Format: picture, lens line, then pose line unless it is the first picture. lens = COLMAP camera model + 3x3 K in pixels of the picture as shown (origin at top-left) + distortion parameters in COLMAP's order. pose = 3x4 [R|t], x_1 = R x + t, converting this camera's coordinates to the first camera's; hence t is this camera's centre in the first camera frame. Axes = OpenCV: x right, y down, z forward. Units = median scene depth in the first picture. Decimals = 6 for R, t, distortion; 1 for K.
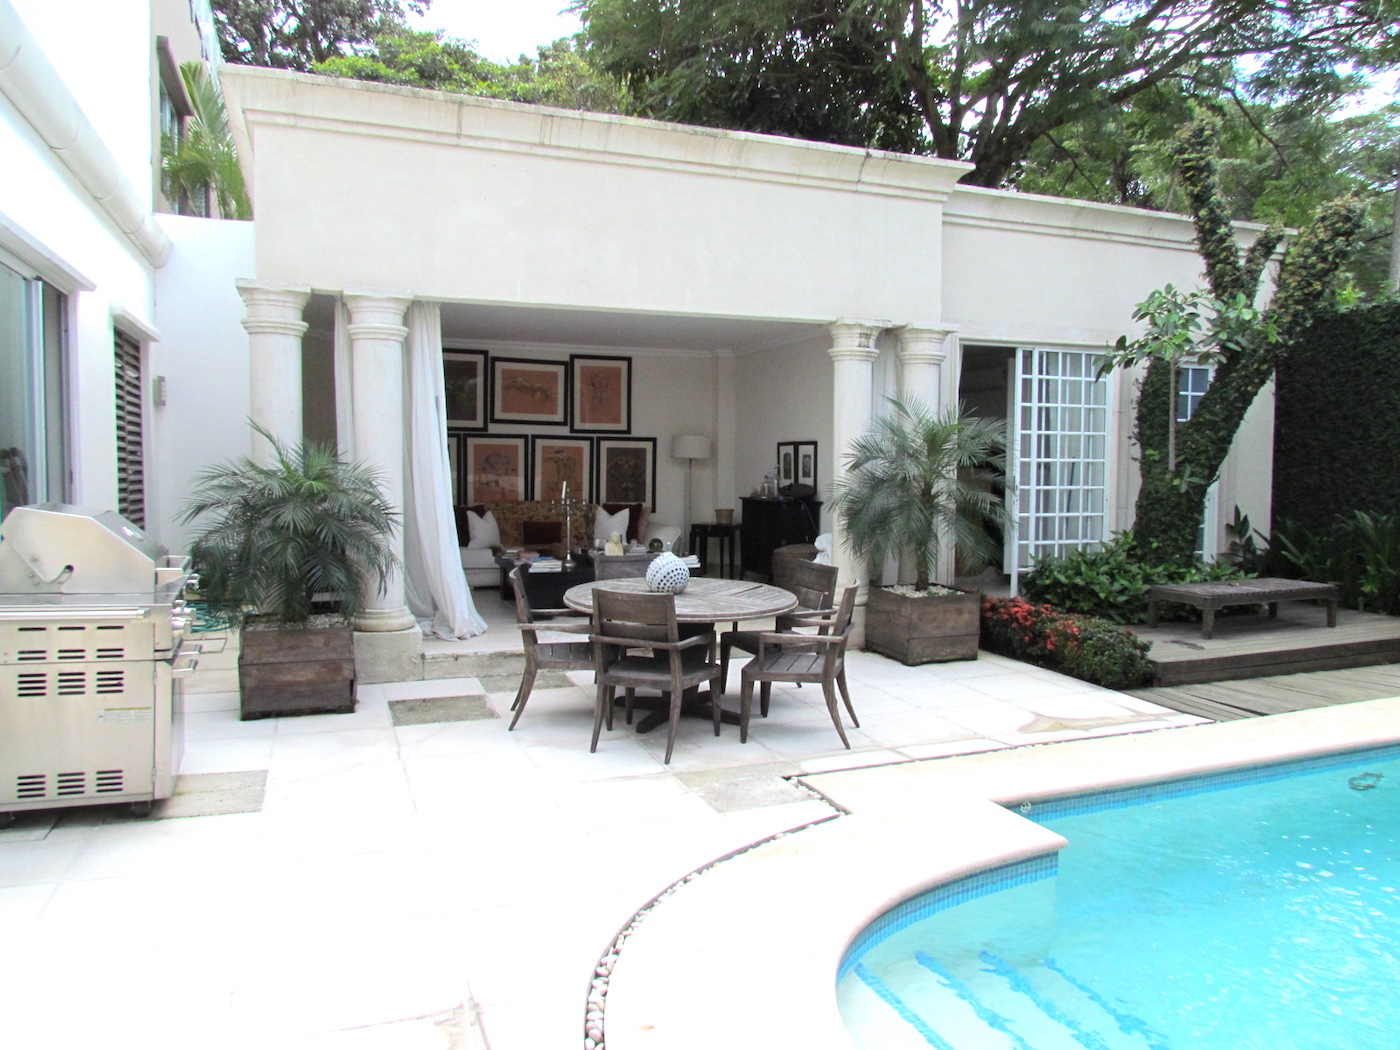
lens RADIAL K [[991.9, 0, 708.7], [0, 991.9, 529.2], [0, 0, 1]] dist [-0.022063, 0.004073]
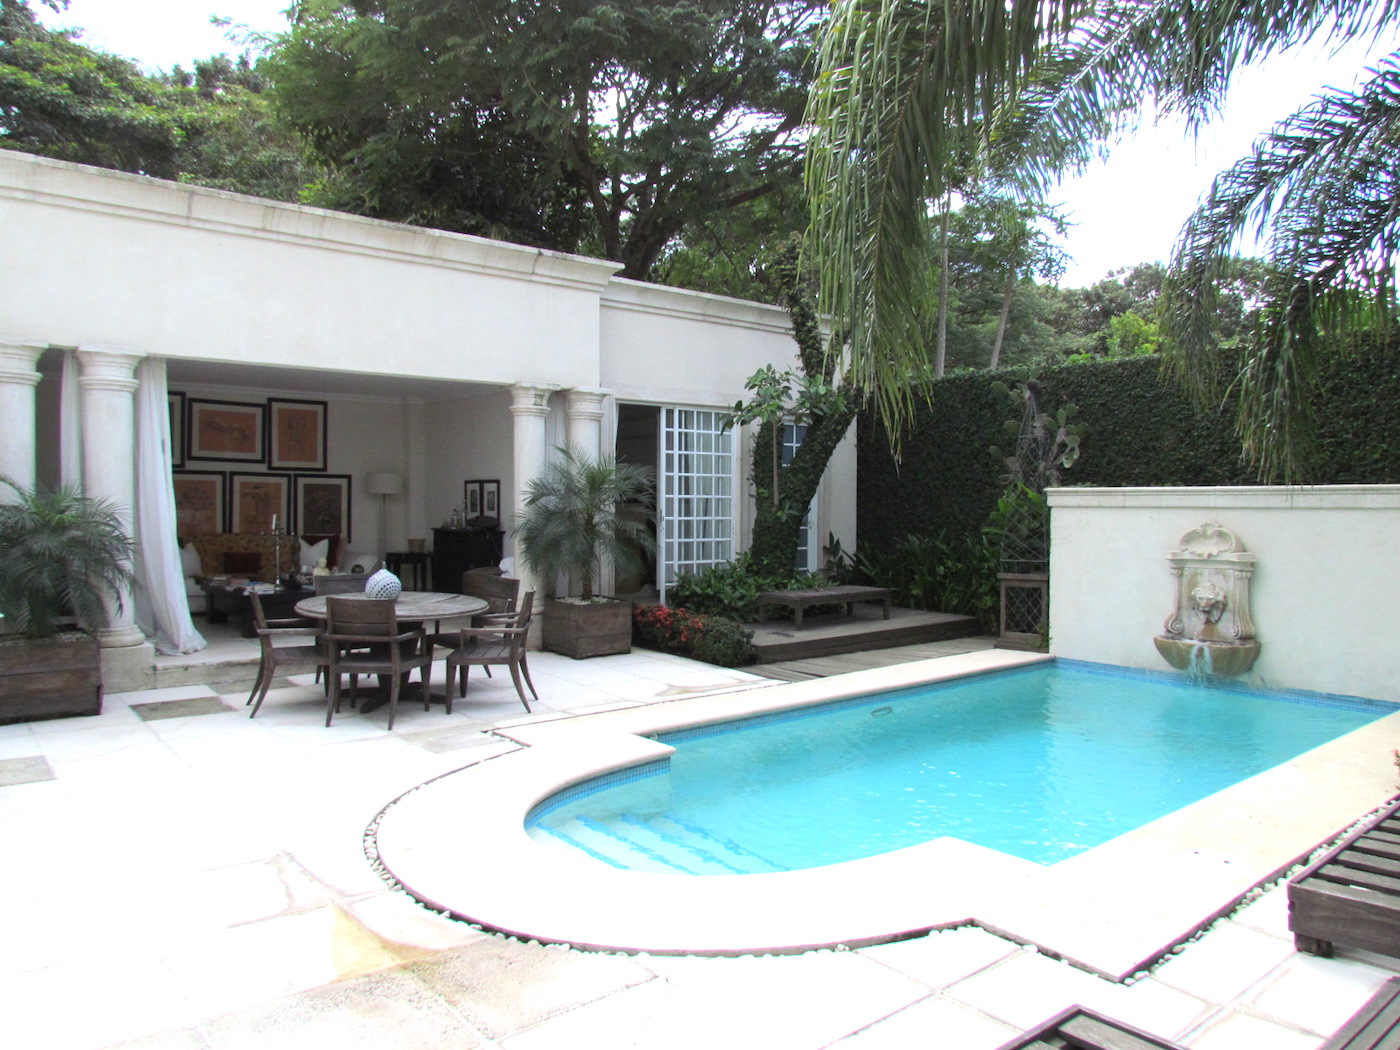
lens RADIAL K [[991.9, 0, 708.7], [0, 991.9, 529.2], [0, 0, 1]] dist [-0.022063, 0.004073]
pose [[0.948855, -0.007536, 0.315621, -0.033488], [0.018240, 0.999354, -0.030974, 0.013034], [-0.315184, 0.035147, 0.948380, -0.237495]]
